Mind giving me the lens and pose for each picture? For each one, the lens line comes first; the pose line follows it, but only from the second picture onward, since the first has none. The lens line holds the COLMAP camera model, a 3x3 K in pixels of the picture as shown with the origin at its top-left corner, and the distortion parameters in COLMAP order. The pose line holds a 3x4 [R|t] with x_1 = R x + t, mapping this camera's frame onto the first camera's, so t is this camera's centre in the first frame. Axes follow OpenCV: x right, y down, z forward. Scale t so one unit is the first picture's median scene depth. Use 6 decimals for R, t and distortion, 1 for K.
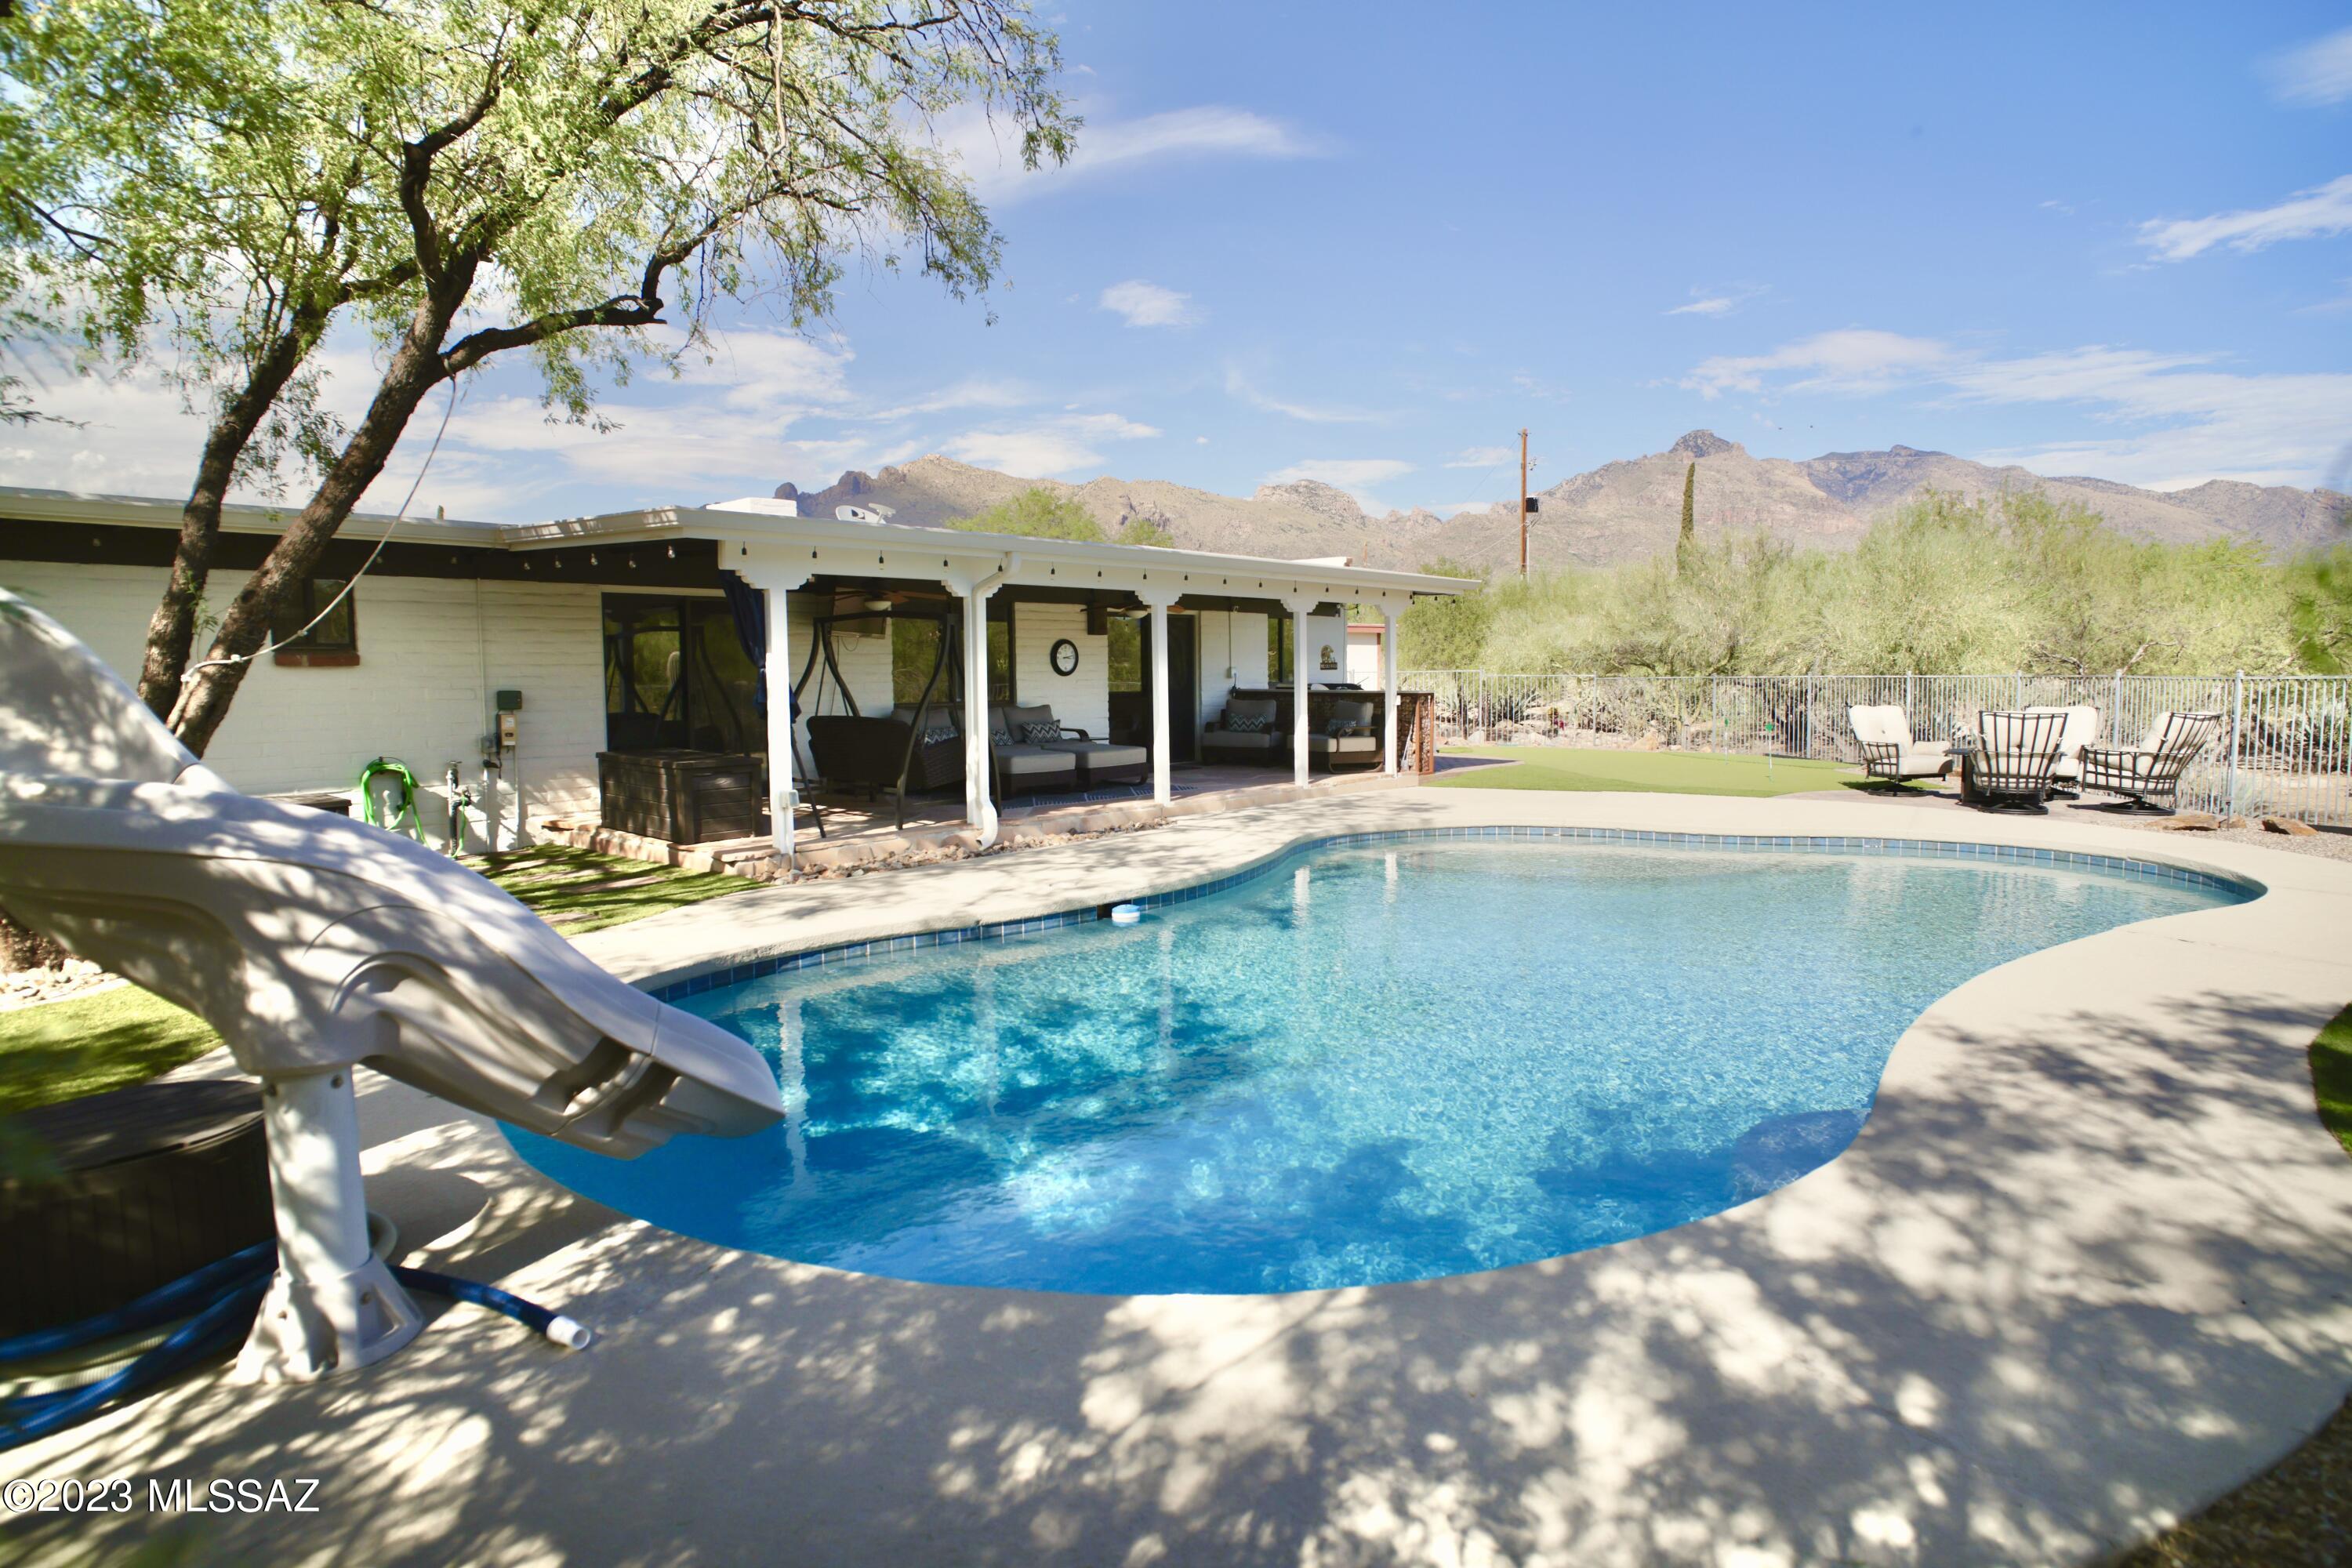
lens RADIAL K [[1327.0, 0, 1176.0], [0, 1327.0, 784.0], [0, 0, 1]] dist [-0.001675, -0.000152]
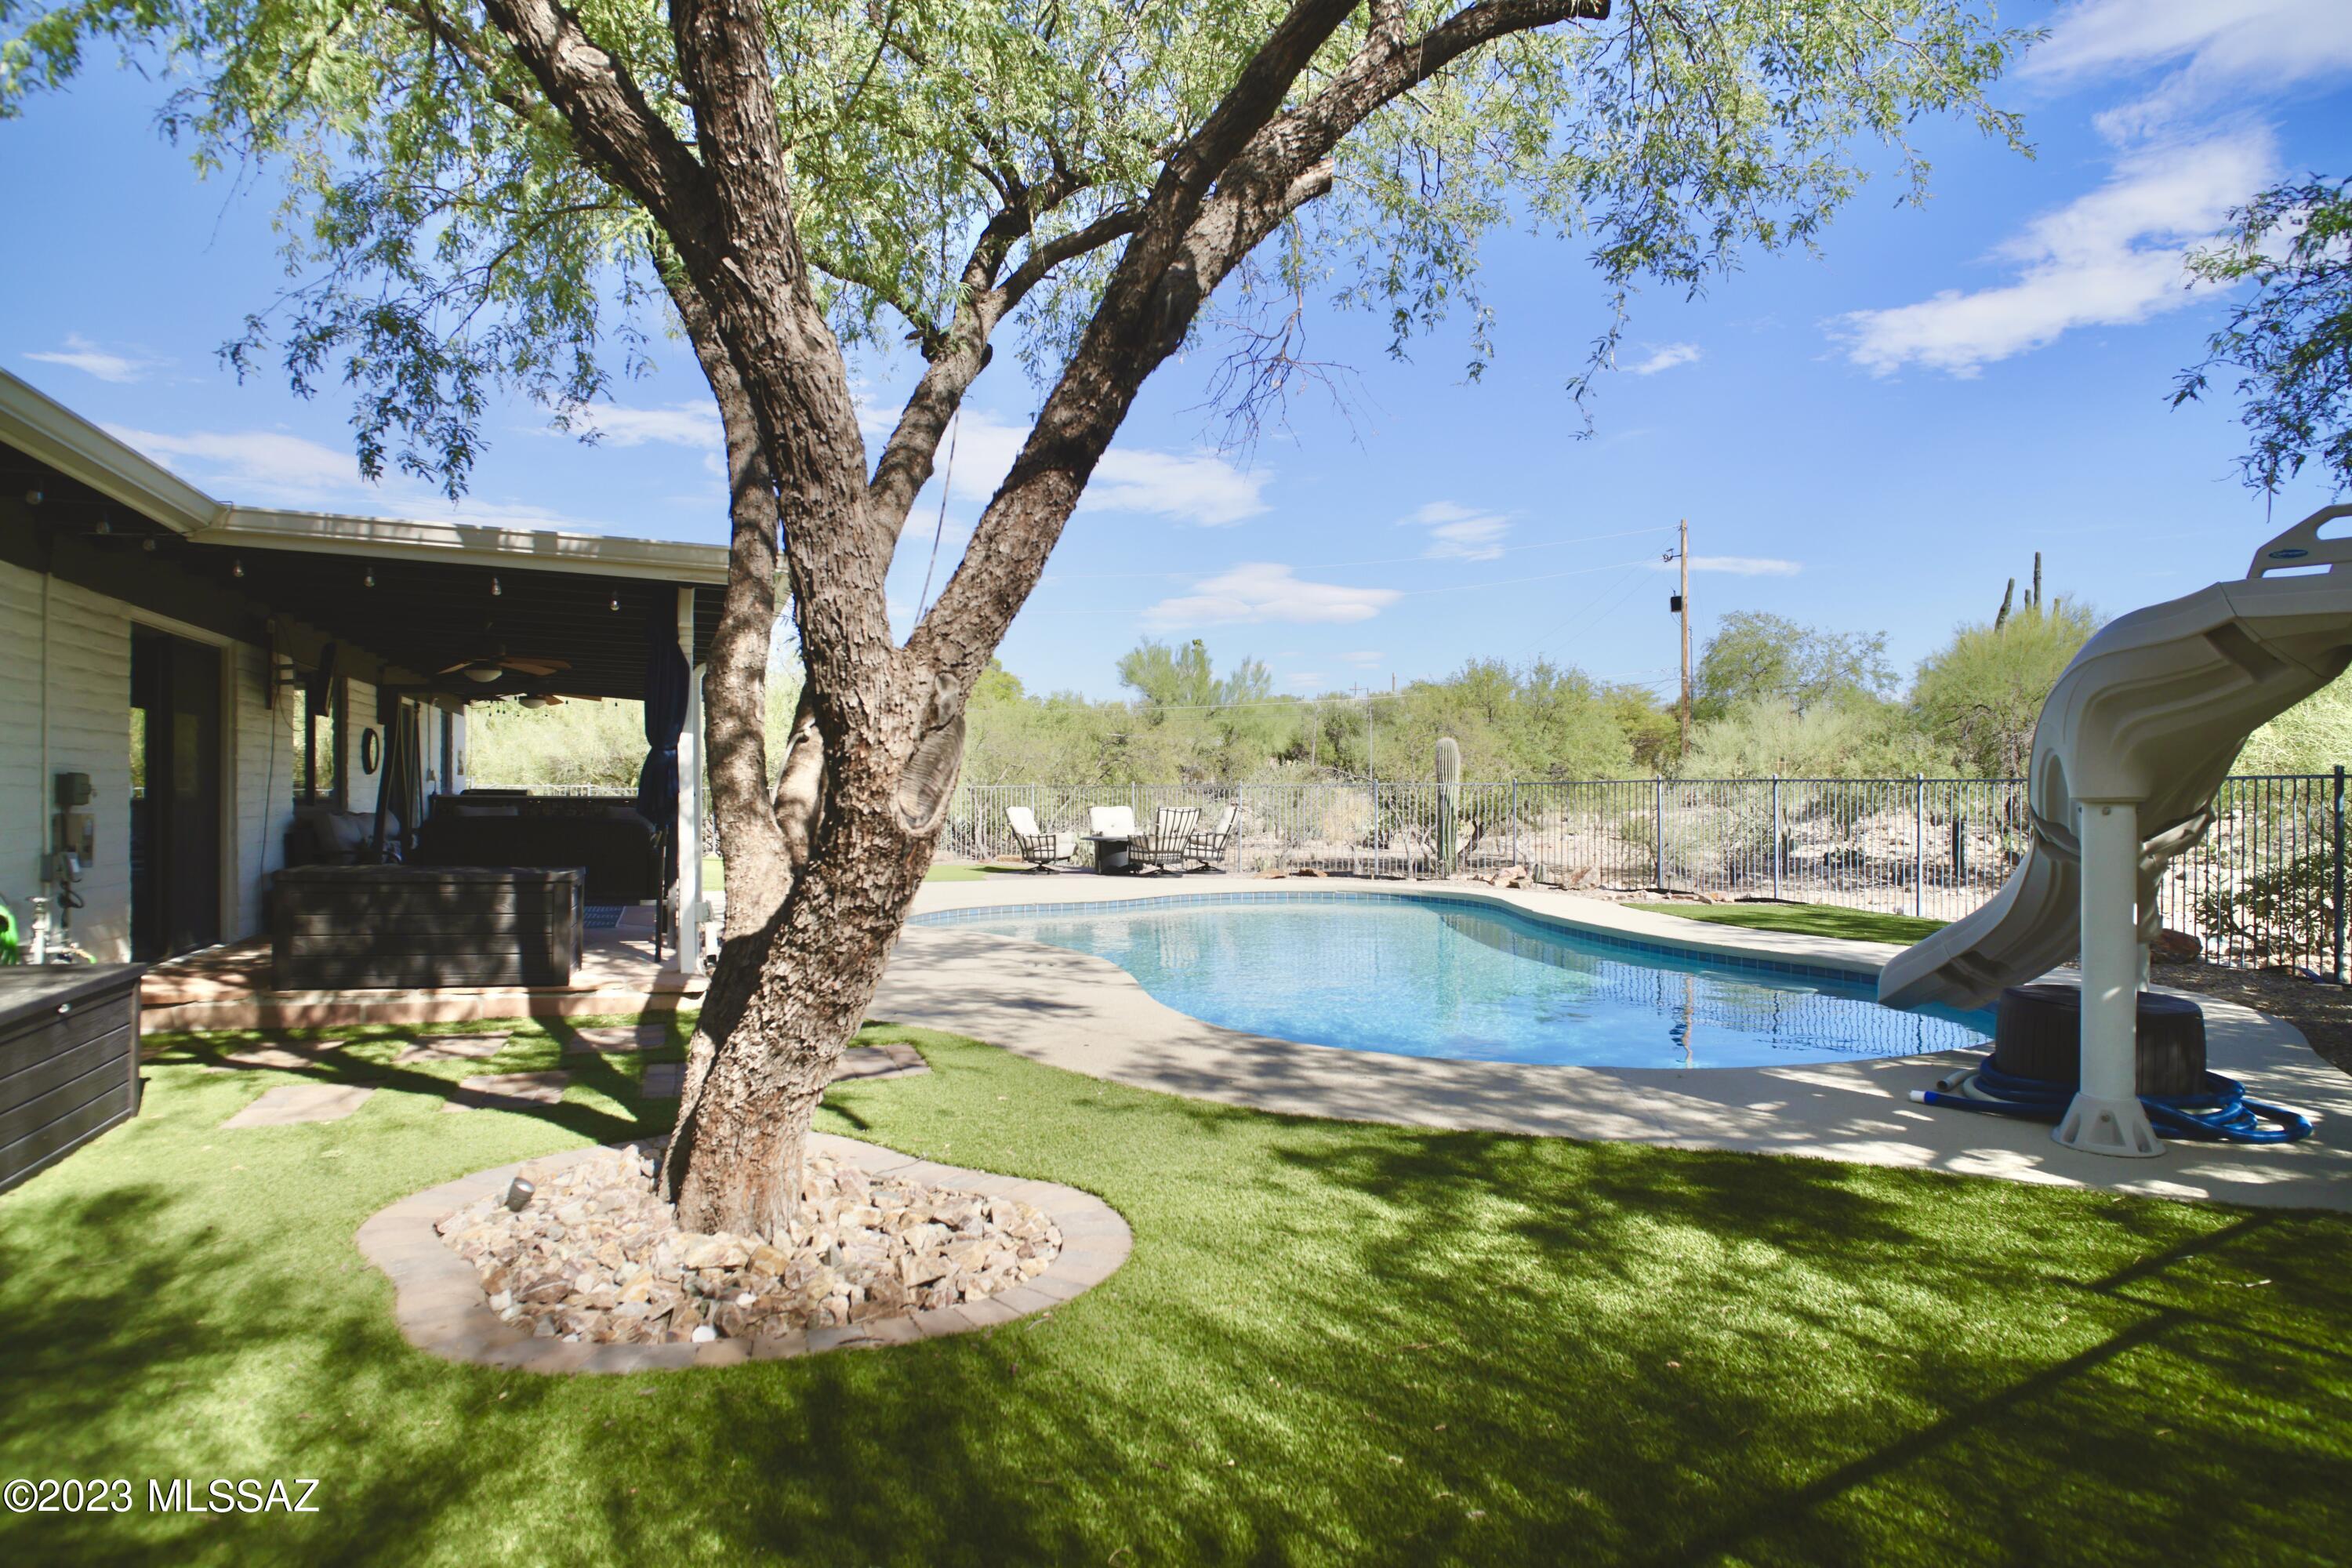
lens RADIAL K [[1327.0, 0, 1176.0], [0, 1327.0, 784.0], [0, 0, 1]] dist [-0.001675, -0.000152]
pose [[0.533534, 0.003876, 0.845770, -0.546519], [0.071400, 0.996213, -0.049607, -0.006646], [-0.842759, 0.086855, 0.531237, 0.232895]]
